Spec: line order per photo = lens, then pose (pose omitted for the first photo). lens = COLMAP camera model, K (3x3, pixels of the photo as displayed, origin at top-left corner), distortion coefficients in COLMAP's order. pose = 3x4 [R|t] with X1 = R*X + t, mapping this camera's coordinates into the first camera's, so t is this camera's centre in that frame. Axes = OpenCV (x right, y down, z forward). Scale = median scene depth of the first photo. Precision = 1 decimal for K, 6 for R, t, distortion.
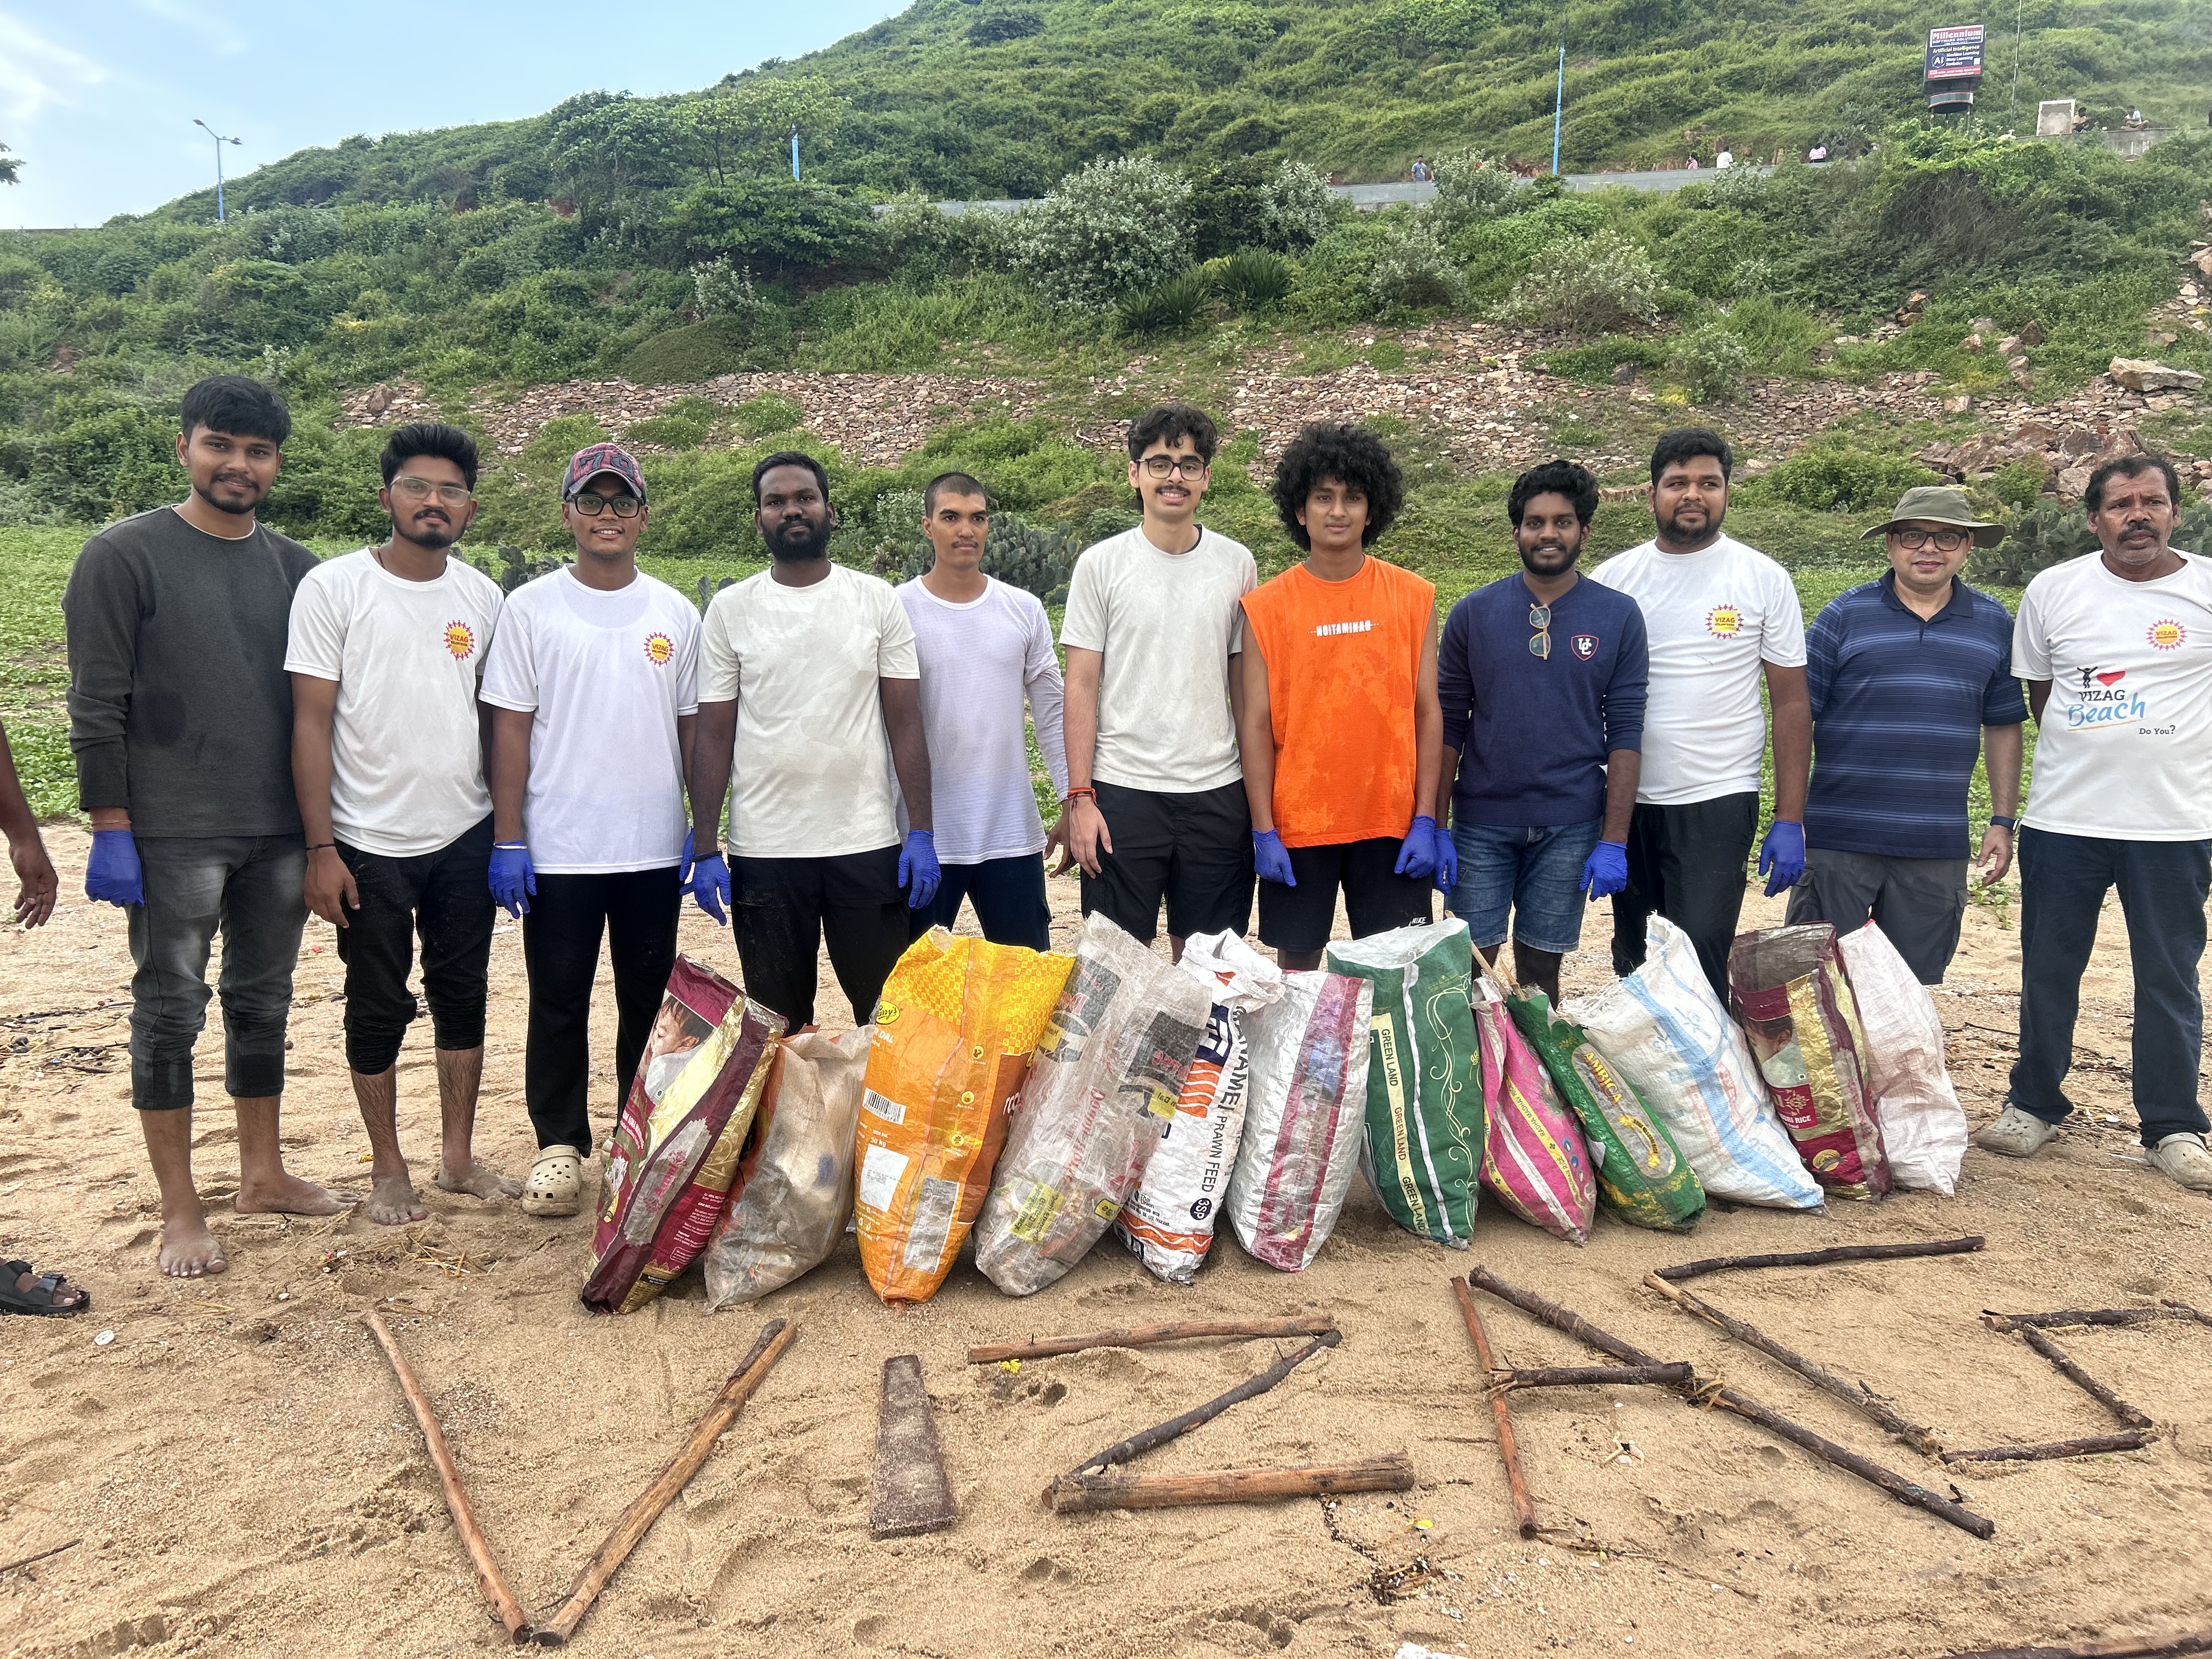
lens RADIAL K [[1698.8, 0, 1119.9], [0, 1698.8, 812.0], [0, 0, 1]] dist [0.052193, -0.057423]
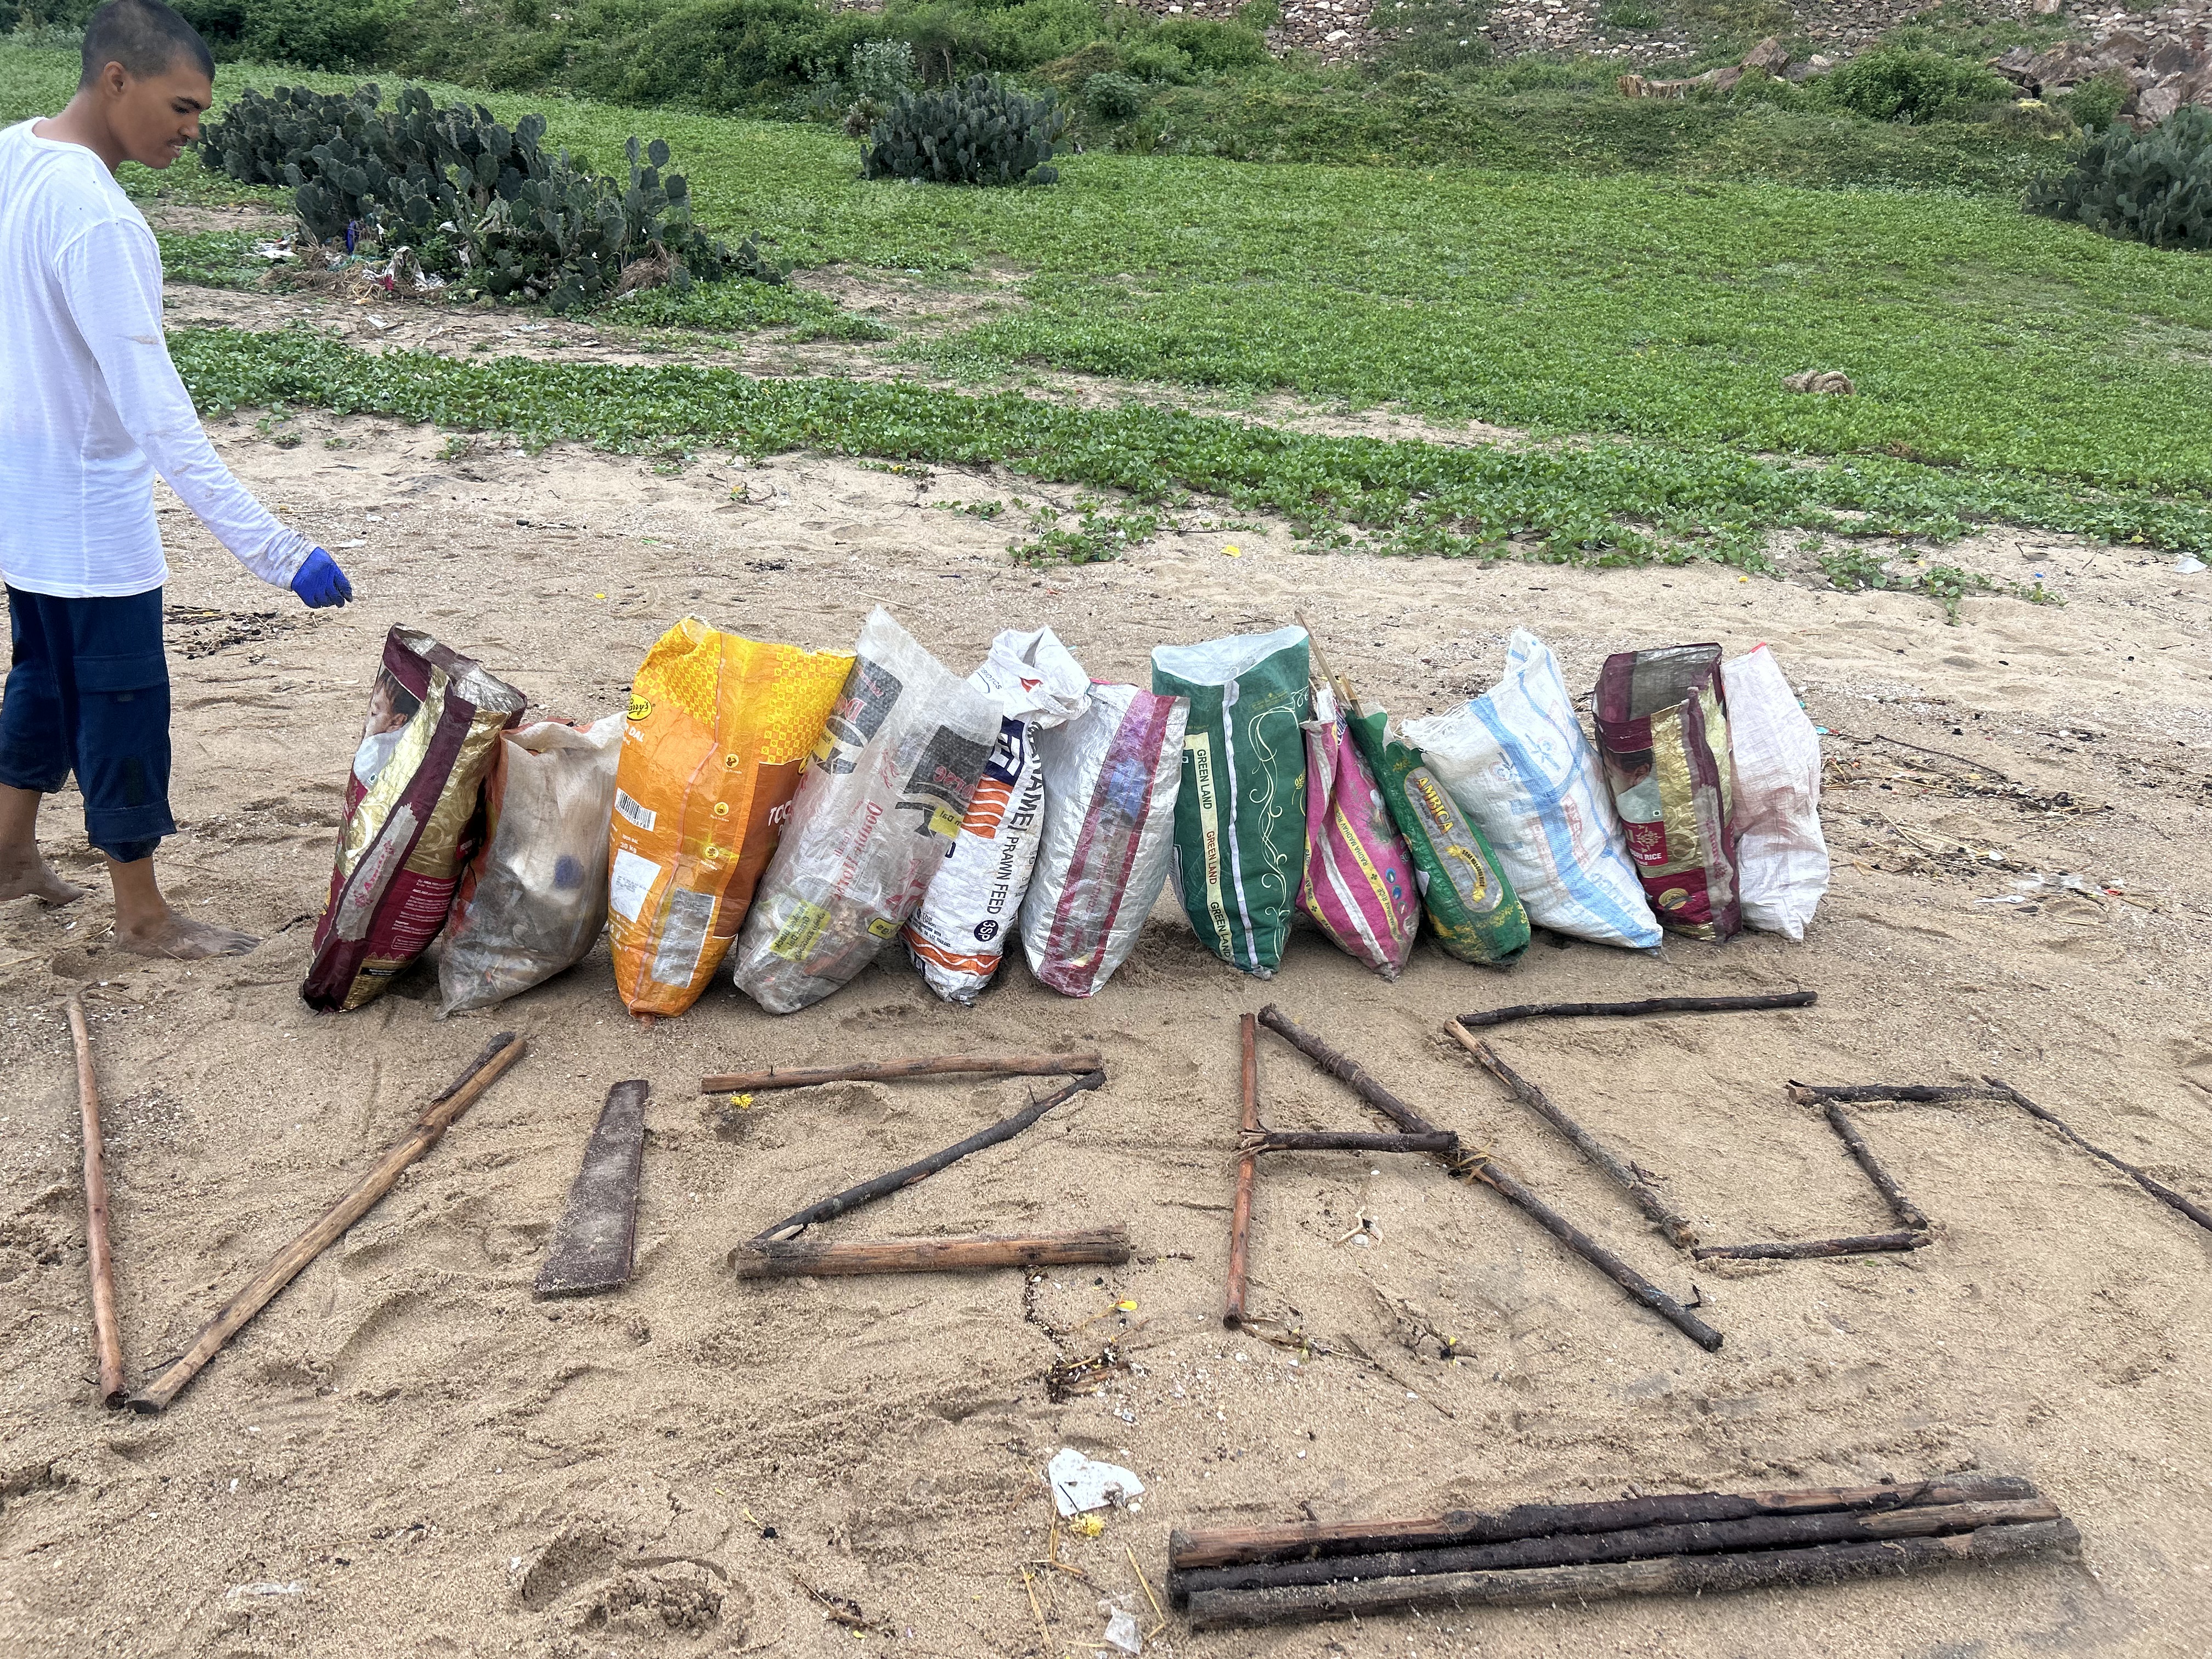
lens RADIAL K [[1698.8, 0, 1119.9], [0, 1698.8, 812.0], [0, 0, 1]] dist [0.052193, -0.057423]
pose [[0.998573, 0.053115, 0.005571, 0.115726], [-0.052960, 0.971363, 0.231621, -0.052546], [0.006891, -0.231586, 0.972790, 0.106990]]
